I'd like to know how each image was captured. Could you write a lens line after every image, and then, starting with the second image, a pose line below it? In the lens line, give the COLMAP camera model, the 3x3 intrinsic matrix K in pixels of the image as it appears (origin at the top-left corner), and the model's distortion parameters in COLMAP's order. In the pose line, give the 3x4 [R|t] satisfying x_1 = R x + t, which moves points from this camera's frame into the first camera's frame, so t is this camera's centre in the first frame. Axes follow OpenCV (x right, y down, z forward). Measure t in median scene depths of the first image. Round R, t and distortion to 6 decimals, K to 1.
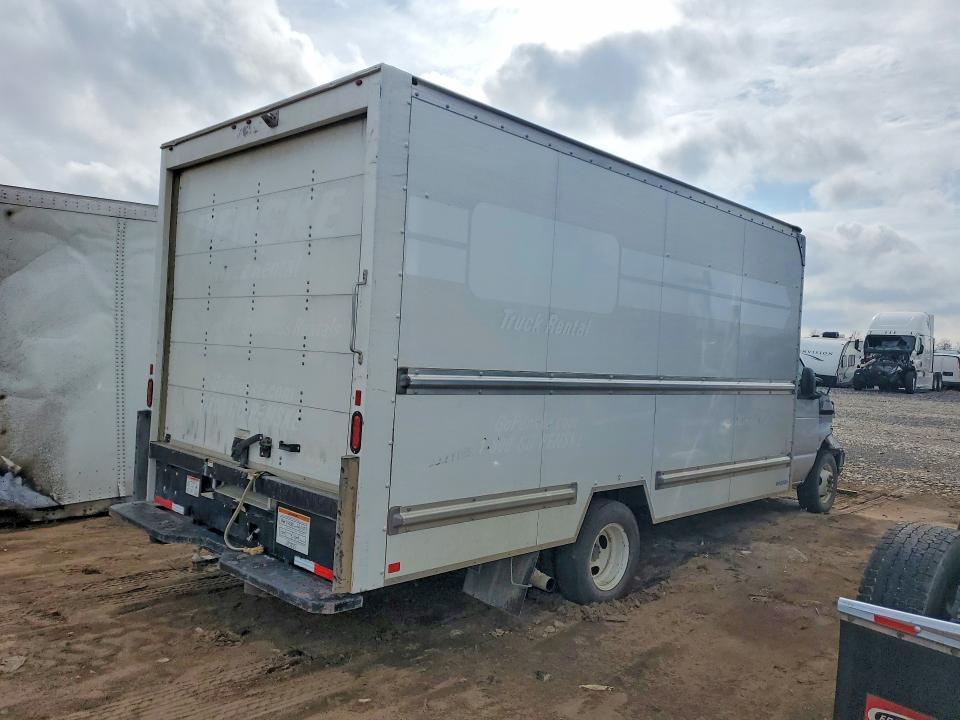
lens RADIAL K [[746.5, 0, 485.6], [0, 746.5, 357.7], [0, 0, 1]] dist [0.048166, 0.001466]
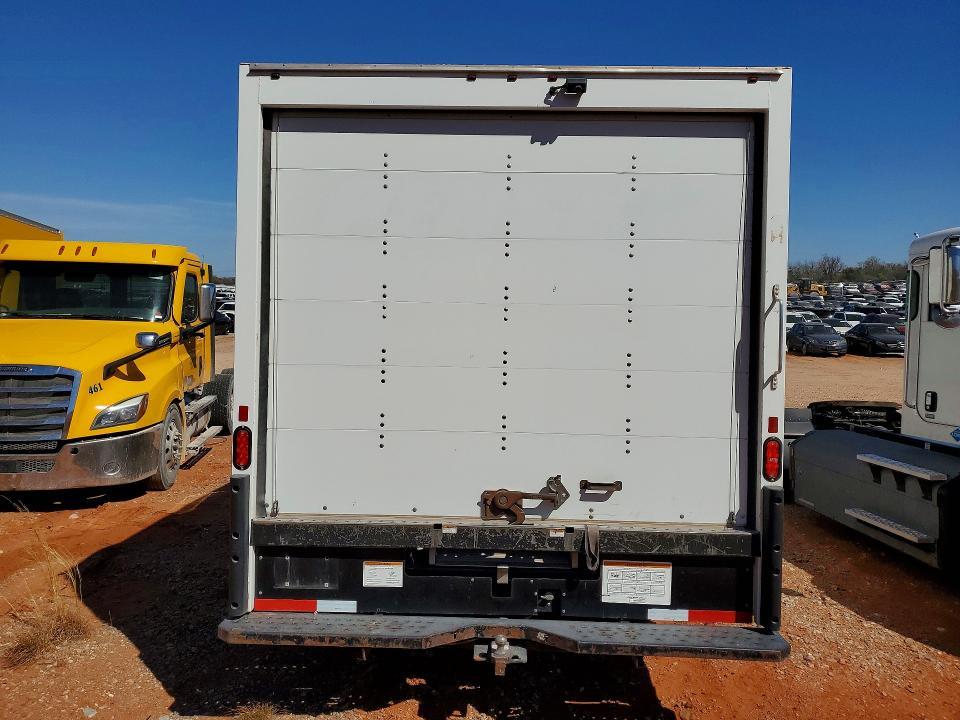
lens RADIAL K [[746.5, 0, 485.6], [0, 746.5, 357.7], [0, 0, 1]] dist [0.048166, 0.001466]
pose [[0.723179, -0.050643, 0.688801, -0.925286], [0.025247, 0.998580, 0.046913, -0.069702], [-0.690199, -0.016536, 0.723431, 0.480851]]
